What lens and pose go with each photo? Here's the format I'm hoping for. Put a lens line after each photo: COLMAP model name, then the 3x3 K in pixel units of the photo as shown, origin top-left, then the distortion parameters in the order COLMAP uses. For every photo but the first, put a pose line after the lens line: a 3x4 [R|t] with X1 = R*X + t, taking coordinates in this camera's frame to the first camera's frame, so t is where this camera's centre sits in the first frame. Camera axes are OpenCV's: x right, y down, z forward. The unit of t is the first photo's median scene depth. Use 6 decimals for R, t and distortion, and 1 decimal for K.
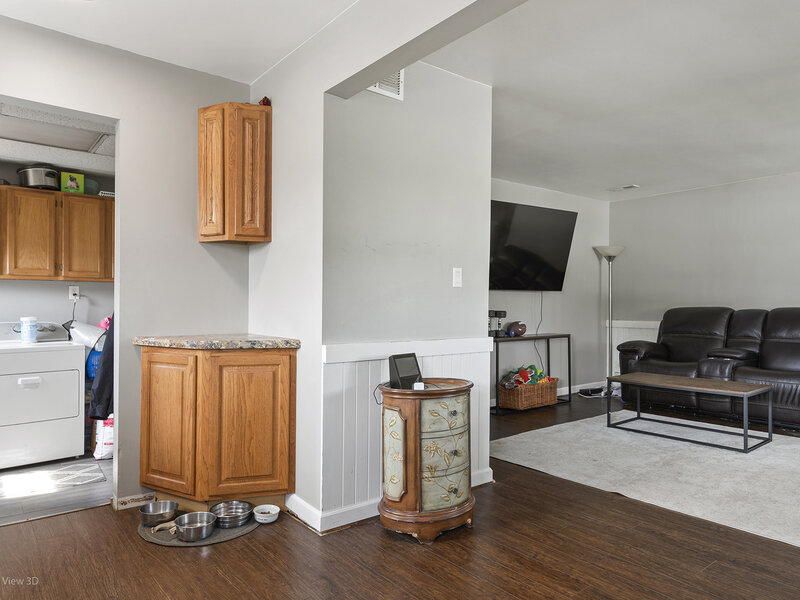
lens RADIAL K [[532.5, 0, 394.9], [0, 532.5, 308.5], [0, 0, 1]] dist [0.035172, -0.003995]
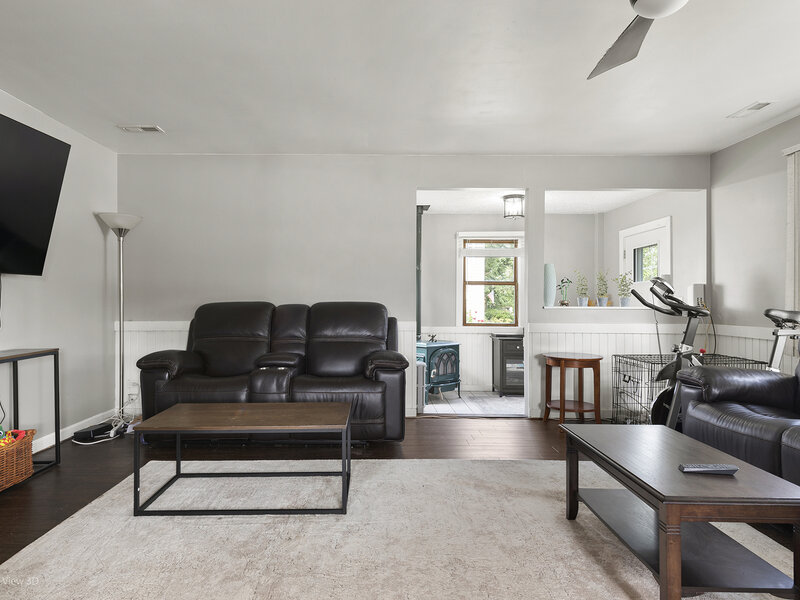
lens RADIAL K [[500.0, 0, 365.1], [0, 500.0, 301.1], [0, 0, 1]] dist [0.015645, -0.005083]
pose [[0.641492, -0.002751, 0.767125, 0.123110], [0.007003, 0.999973, -0.002270, -0.000998], [-0.767098, 0.006828, 0.641493, 0.394996]]
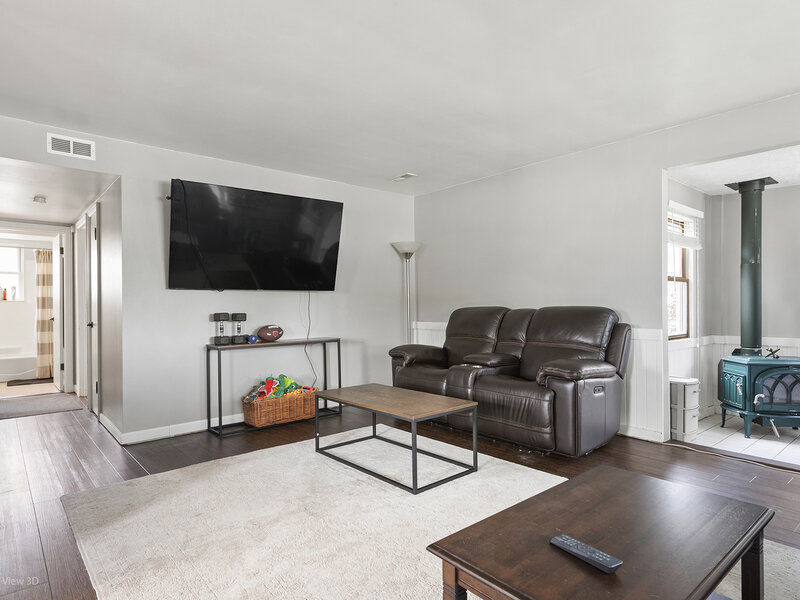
lens RADIAL K [[456.4, 0, 399.7], [0, 456.4, 311.7], [0, 0, 1]] dist [0.012900, -0.003334]
pose [[0.999674, -0.010360, 0.023334, 0.425950], [0.010265, 0.999938, 0.004201, 0.000704], [-0.023377, -0.003960, 0.999719, 0.236913]]
